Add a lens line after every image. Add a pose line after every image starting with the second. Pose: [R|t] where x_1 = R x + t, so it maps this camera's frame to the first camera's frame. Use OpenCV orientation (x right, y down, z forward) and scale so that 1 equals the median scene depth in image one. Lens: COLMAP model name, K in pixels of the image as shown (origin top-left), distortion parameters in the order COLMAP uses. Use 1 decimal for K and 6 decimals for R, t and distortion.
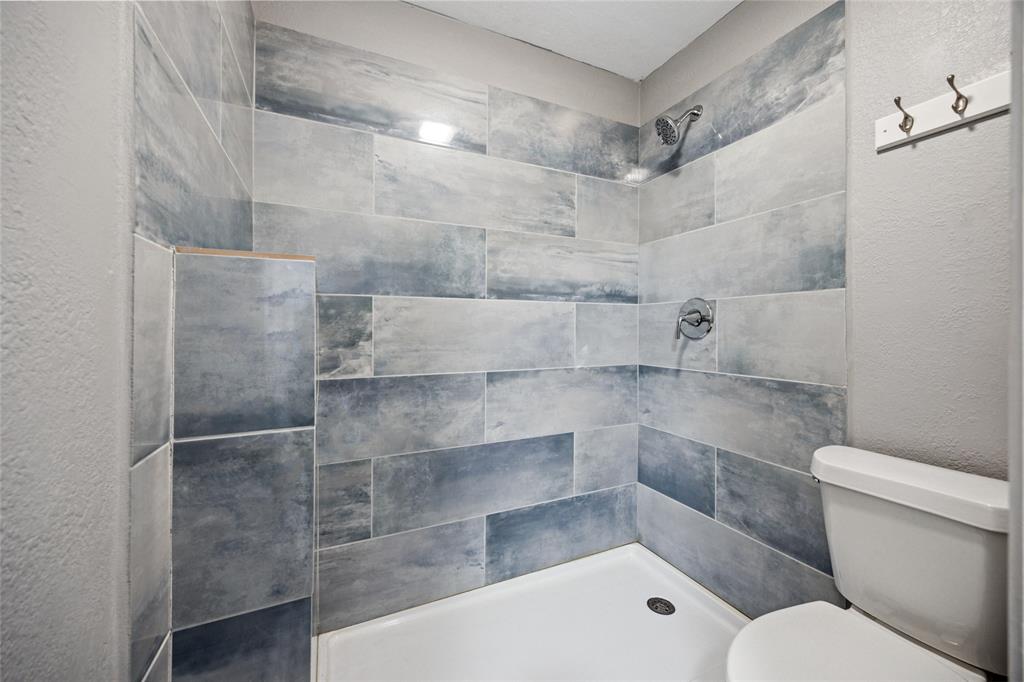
lens RADIAL K [[396.6, 0, 511.9], [0, 396.6, 325.4], [0, 0, 1]] dist [0.006550, 0.000373]
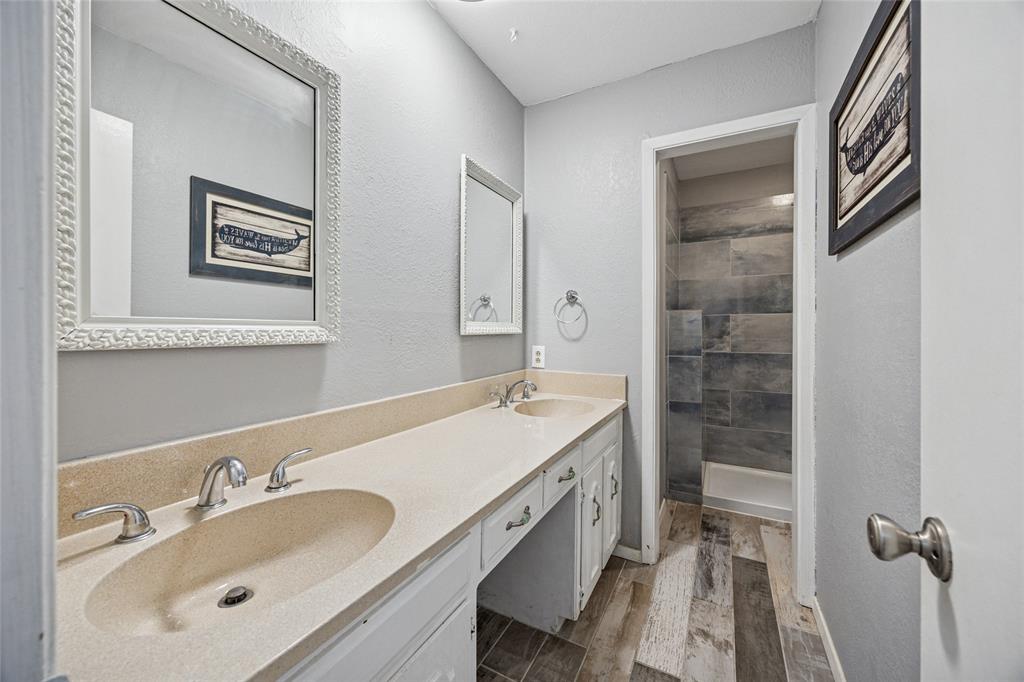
lens RADIAL K [[396.6, 0, 510.9], [0, 396.6, 332.7], [0, 0, 1]] dist [0.006550, 0.000373]
pose [[0.600612, -0.001349, -0.799539, 0.652204], [0.007088, 0.999968, 0.003637, 0.007004], [0.799509, -0.007852, 0.600603, -1.235469]]
